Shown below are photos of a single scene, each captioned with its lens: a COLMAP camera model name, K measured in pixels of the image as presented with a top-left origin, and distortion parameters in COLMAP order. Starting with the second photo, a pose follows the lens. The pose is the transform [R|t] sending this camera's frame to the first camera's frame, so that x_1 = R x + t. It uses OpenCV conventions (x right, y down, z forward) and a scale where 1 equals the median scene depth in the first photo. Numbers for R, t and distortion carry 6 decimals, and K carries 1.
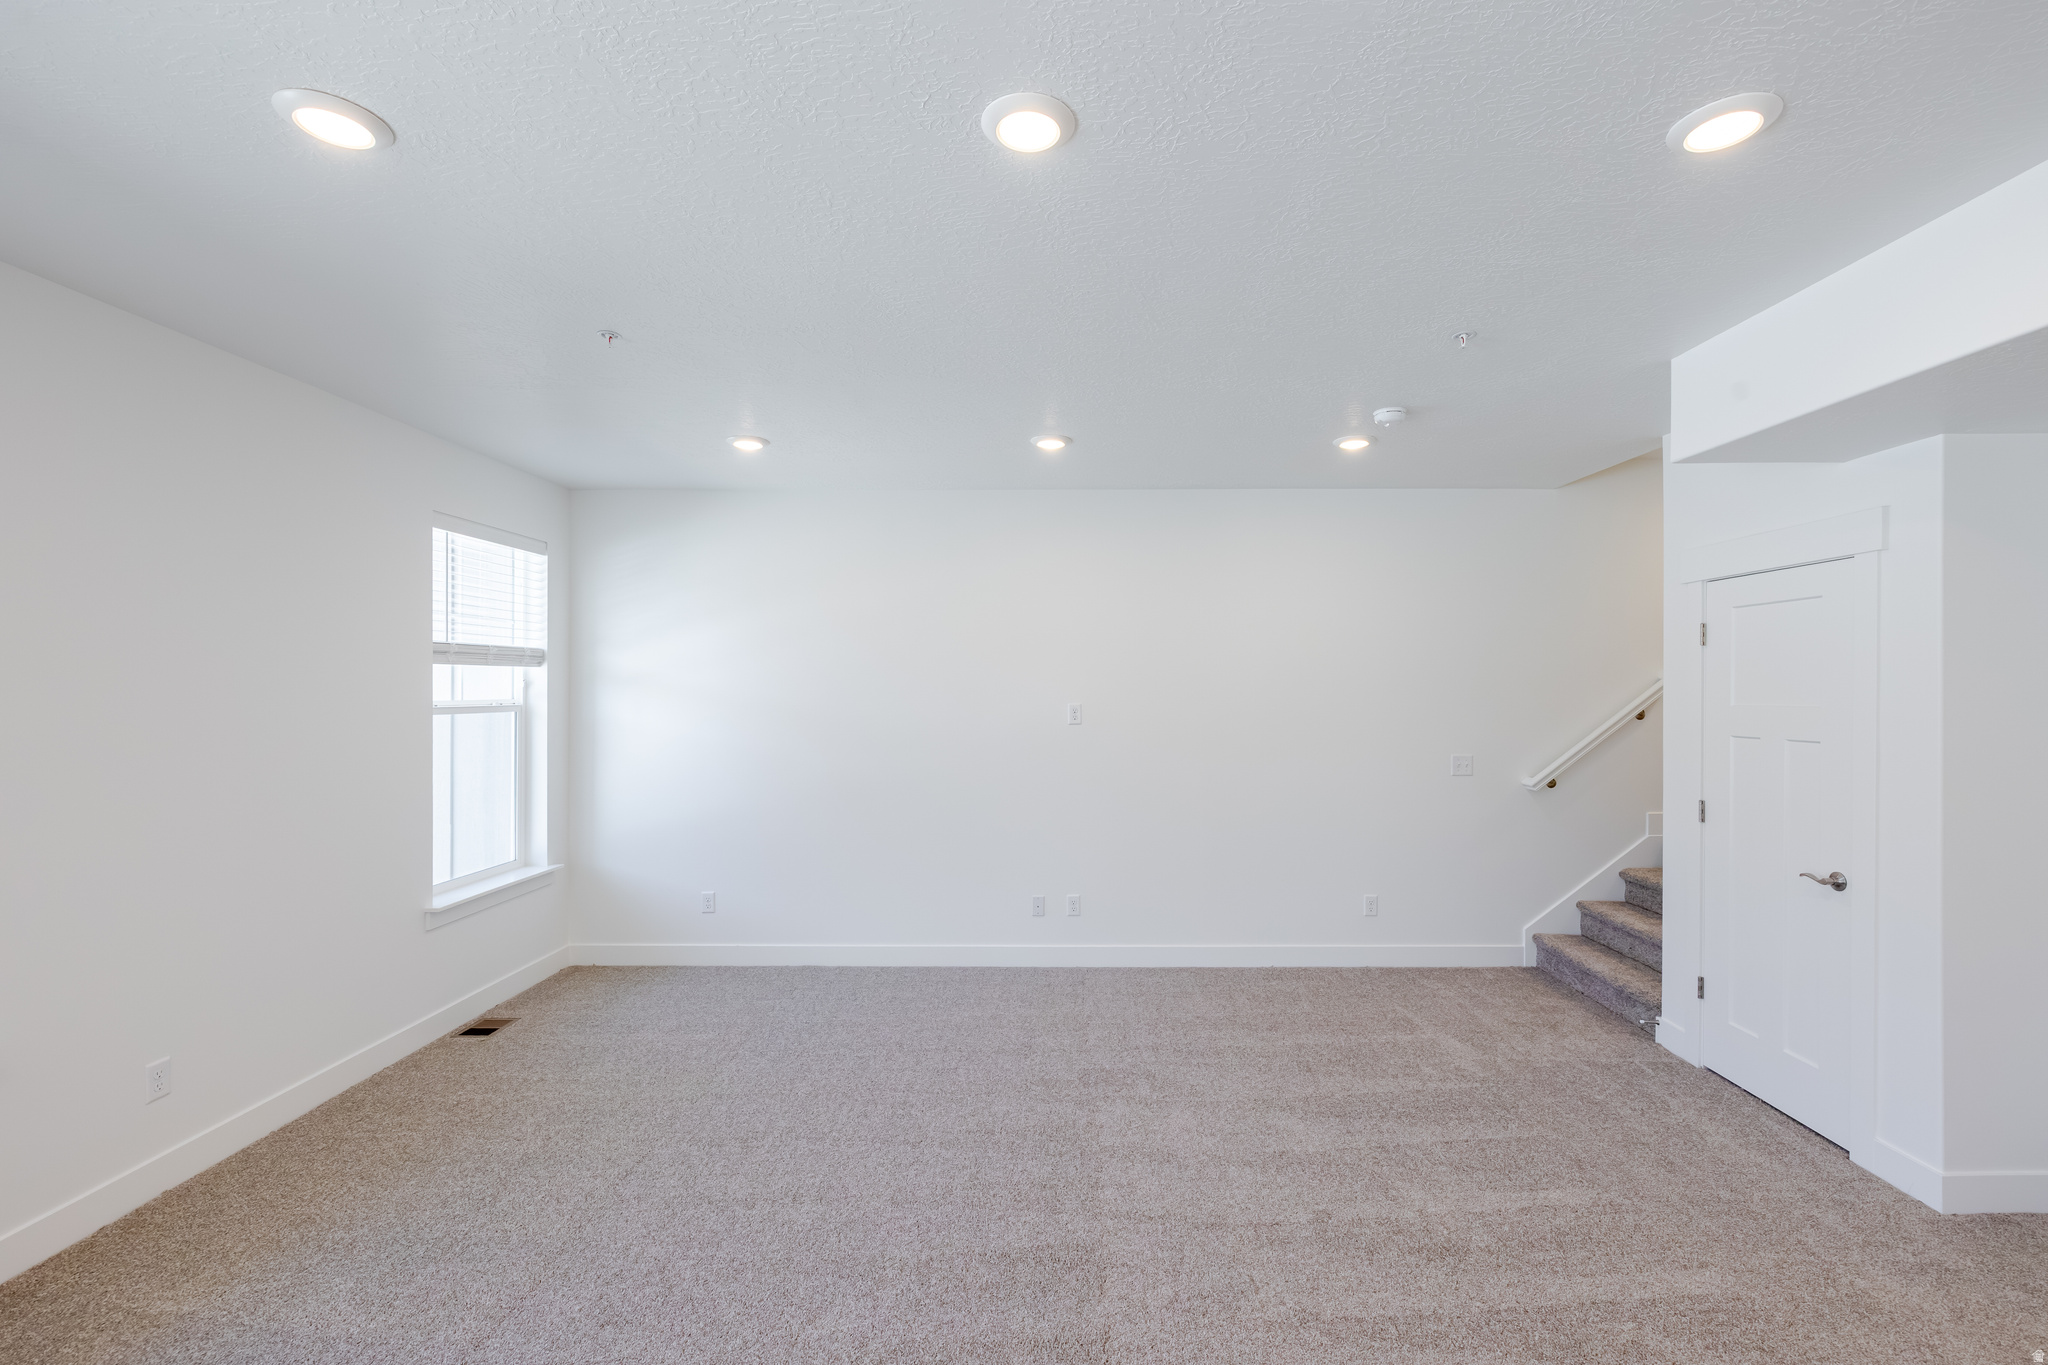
lens RADIAL K [[887.3, 0, 1052.6], [0, 887.3, 691.5], [0, 0, 1]] dist [0.007488, -0.001797]
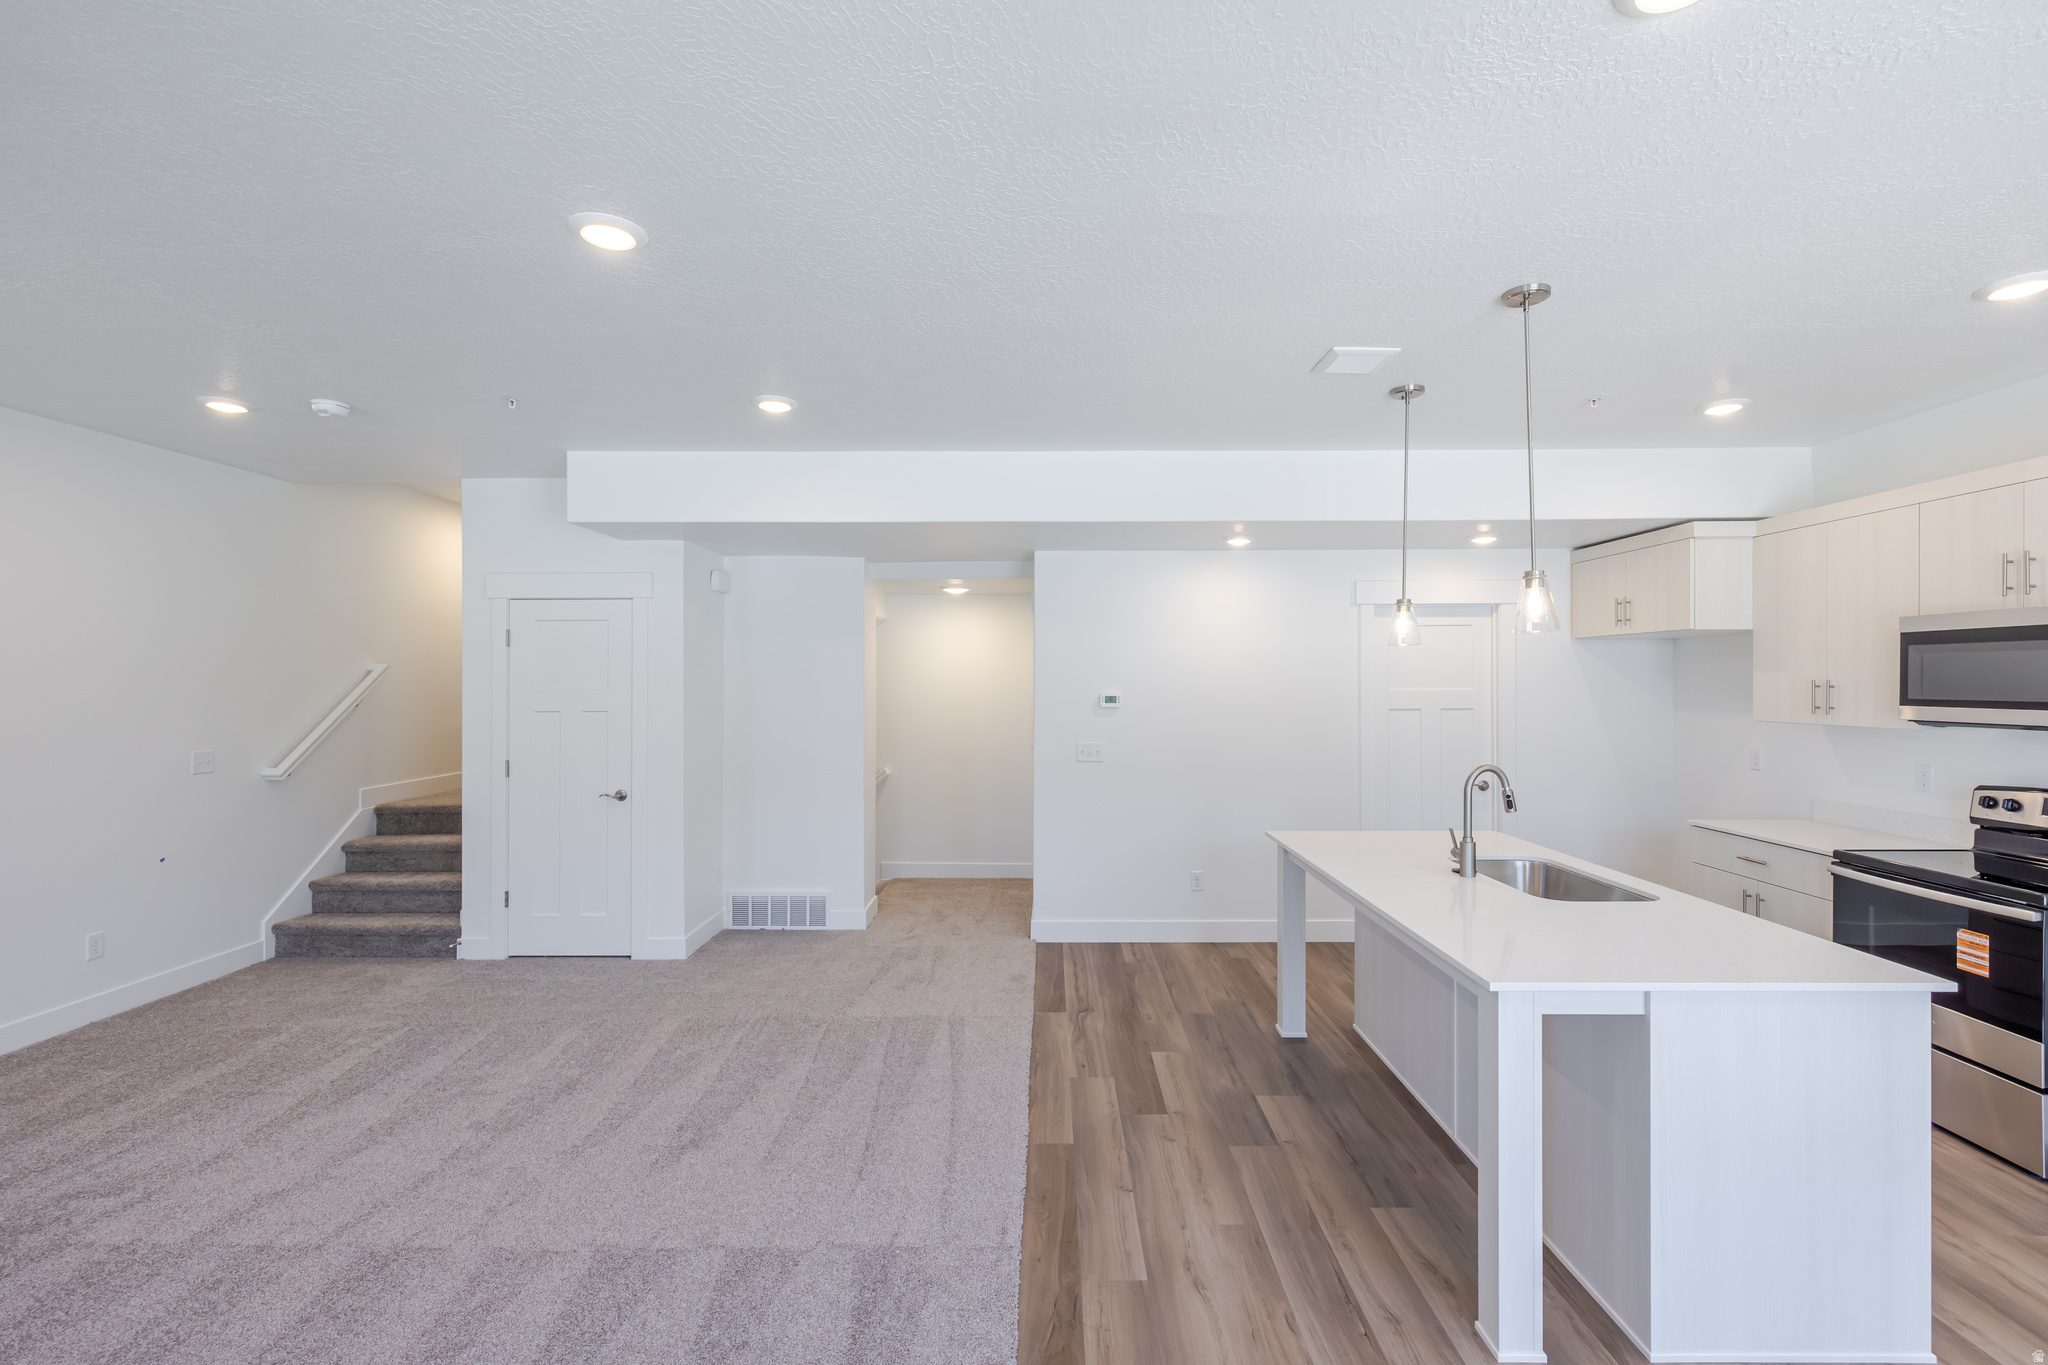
lens RADIAL K [[887.3, 0, 1048.1], [0, 887.3, 694.4], [0, 0, 1]] dist [0.007488, -0.001797]
pose [[-0.001089, -0.015015, 0.999887, -0.573009], [0.005373, 0.999873, 0.015020, 0.004828], [-0.999985, 0.005388, -0.001008, 0.162619]]
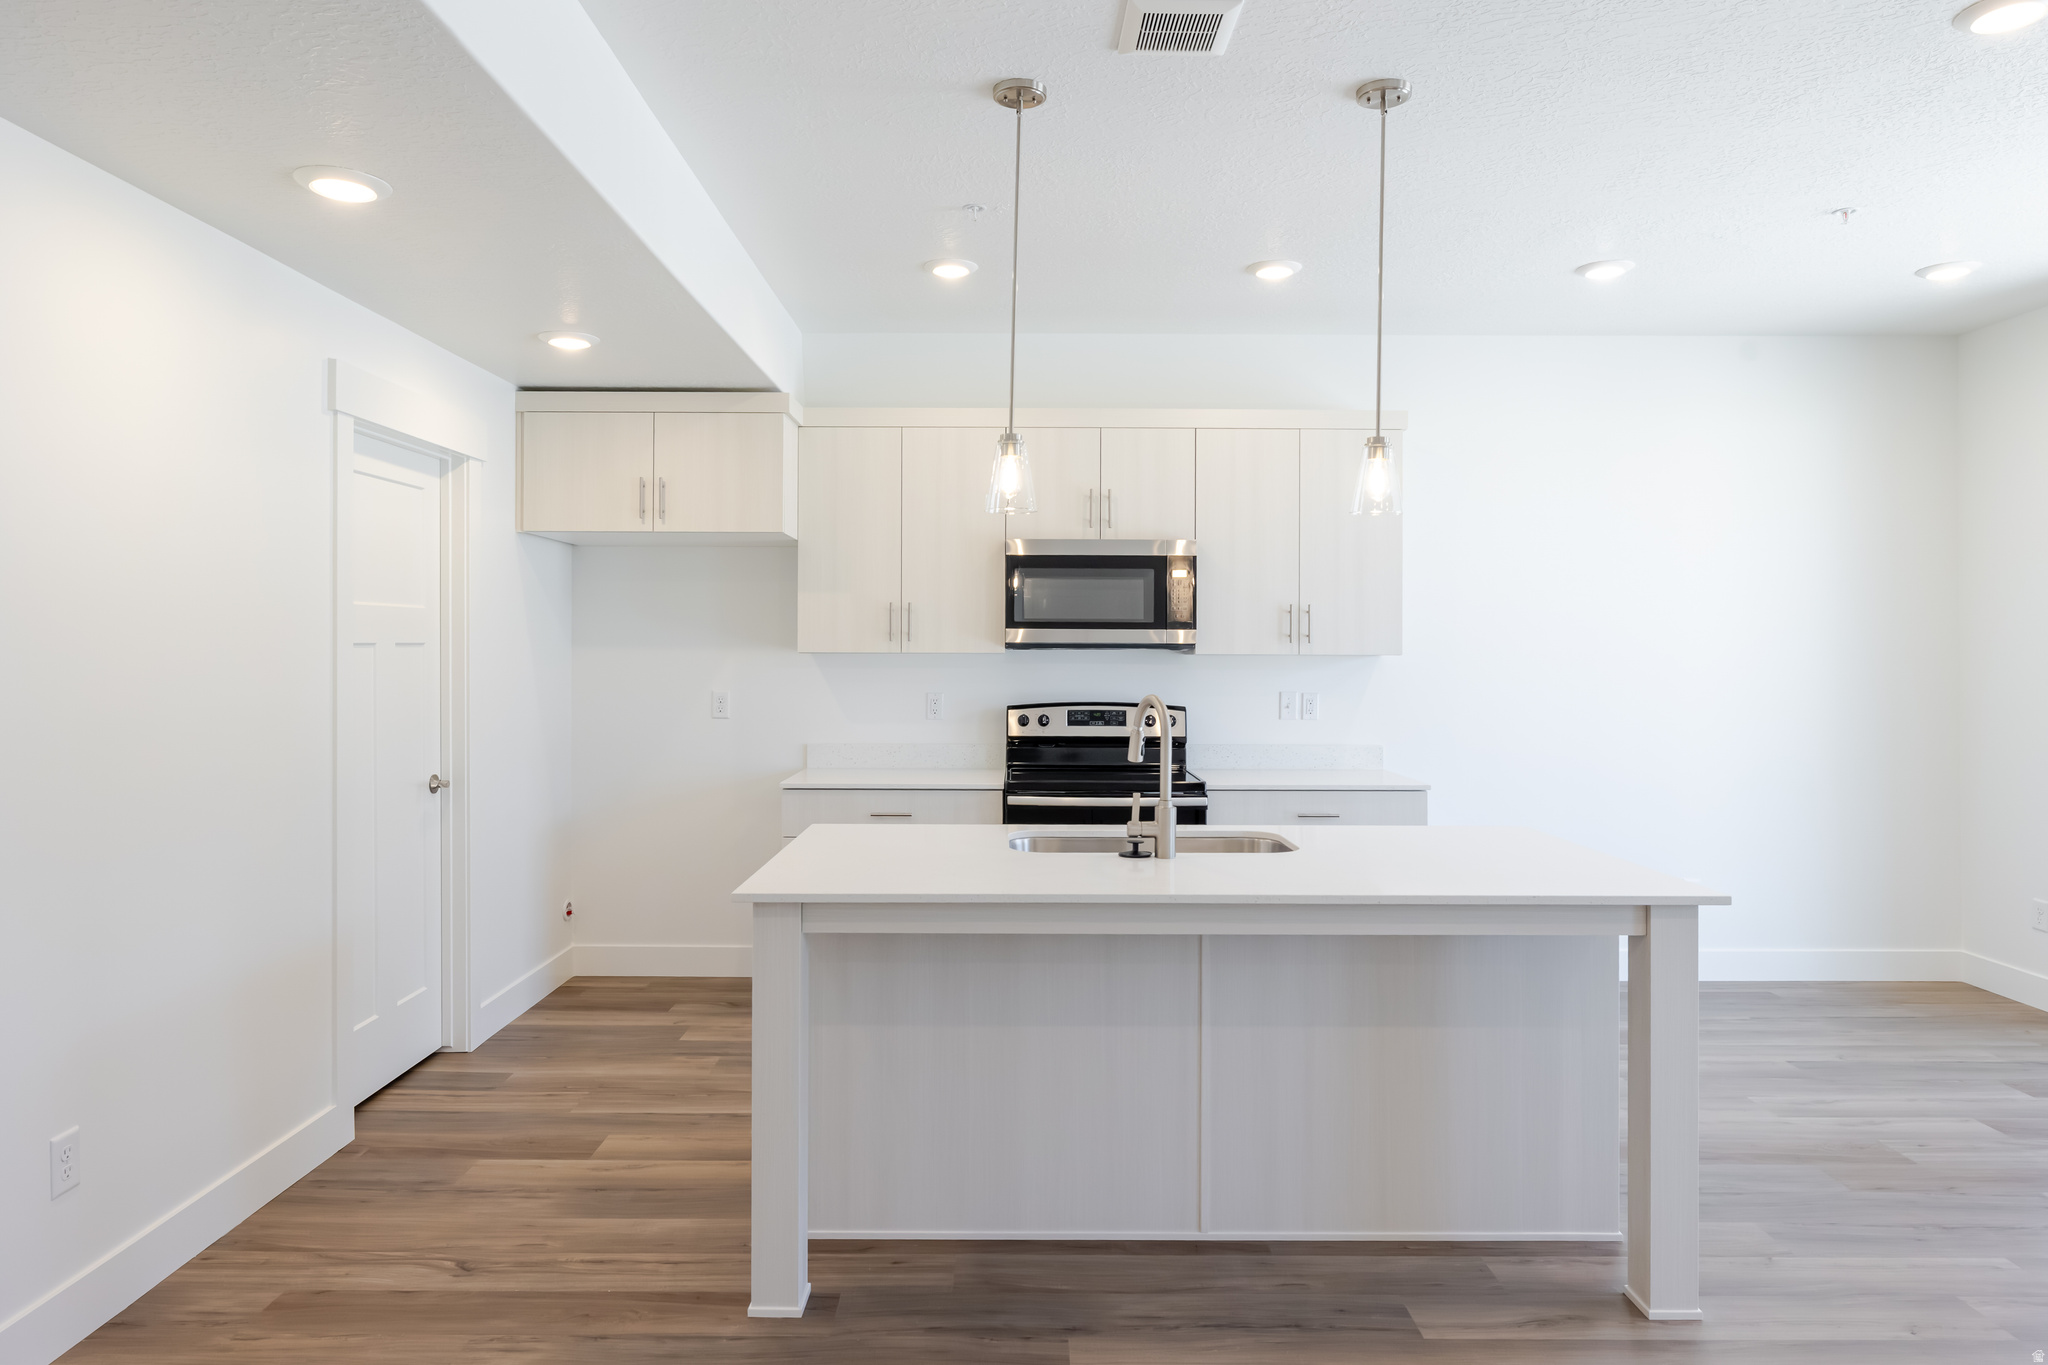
lens RADIAL K [[1274.2, 0, 1011.3], [0, 1274.2, 654.4], [0, 0, 1]] dist [0.004006, -0.001732]
pose [[-0.999991, -0.004230, 0.000561, 0.300129], [-0.004227, 0.999979, 0.004970, 0.052690], [-0.000582, 0.004968, -0.999987, 0.567232]]
